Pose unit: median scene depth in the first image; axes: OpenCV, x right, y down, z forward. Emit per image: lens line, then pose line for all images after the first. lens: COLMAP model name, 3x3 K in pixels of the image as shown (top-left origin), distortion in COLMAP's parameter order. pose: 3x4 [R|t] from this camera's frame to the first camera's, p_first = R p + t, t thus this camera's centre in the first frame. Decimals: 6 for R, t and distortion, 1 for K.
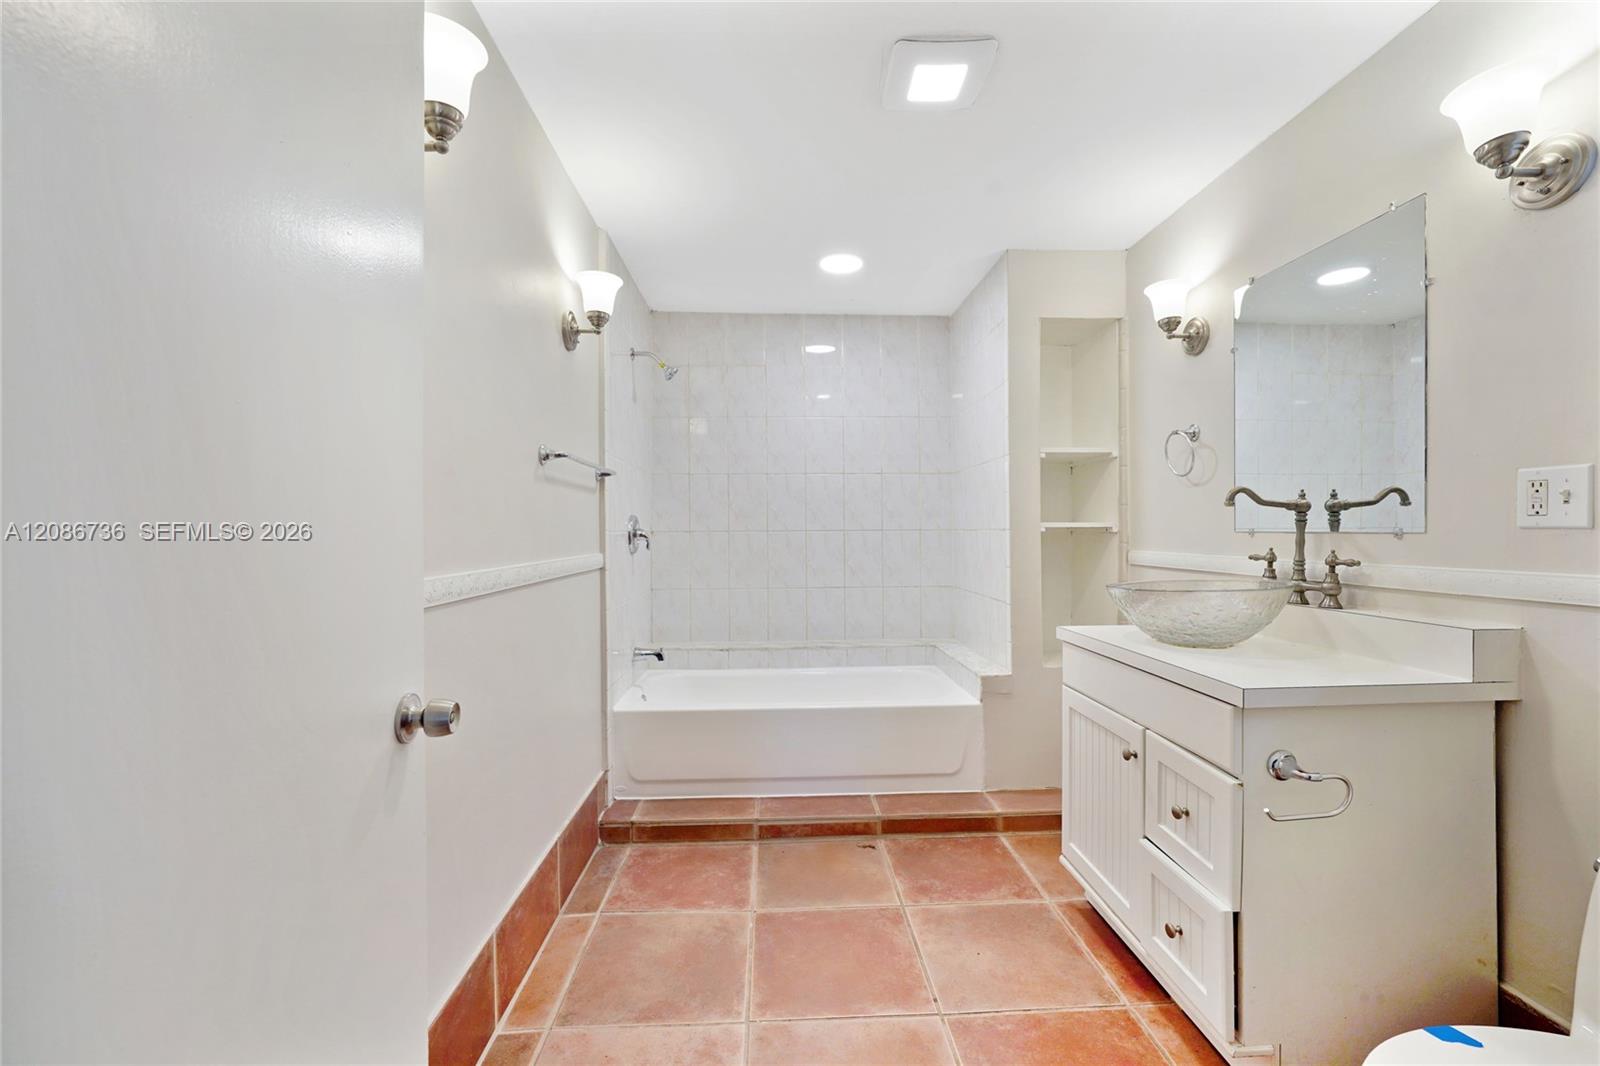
lens RADIAL K [[686.6, 0, 793.7], [0, 686.6, 531.8], [0, 0, 1]] dist [-0.003779, 0.003162]
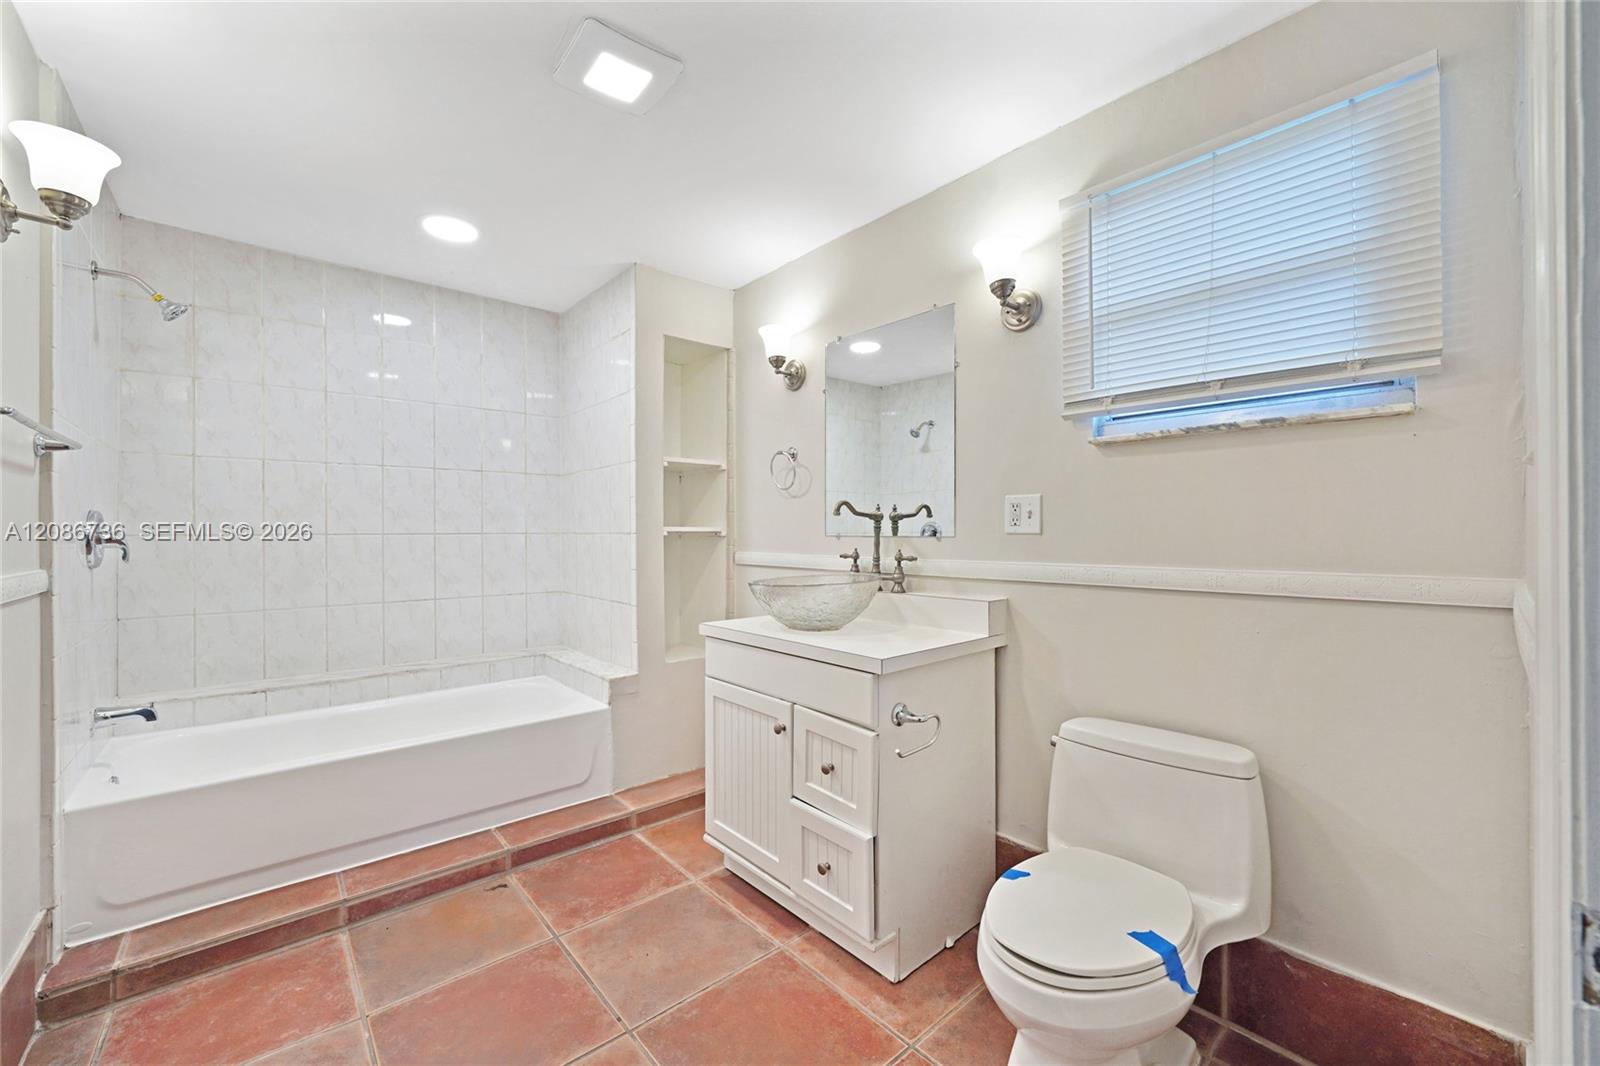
lens RADIAL K [[660.4, 0, 810.1], [0, 660.4, 529.1], [0, 0, 1]] dist [-0.007941, 0.004269]
pose [[0.771807, 0.005798, 0.635831, -0.136521], [-0.000879, 0.999967, -0.008051, -0.002152], [-0.635857, 0.005655, 0.771786, 0.080691]]
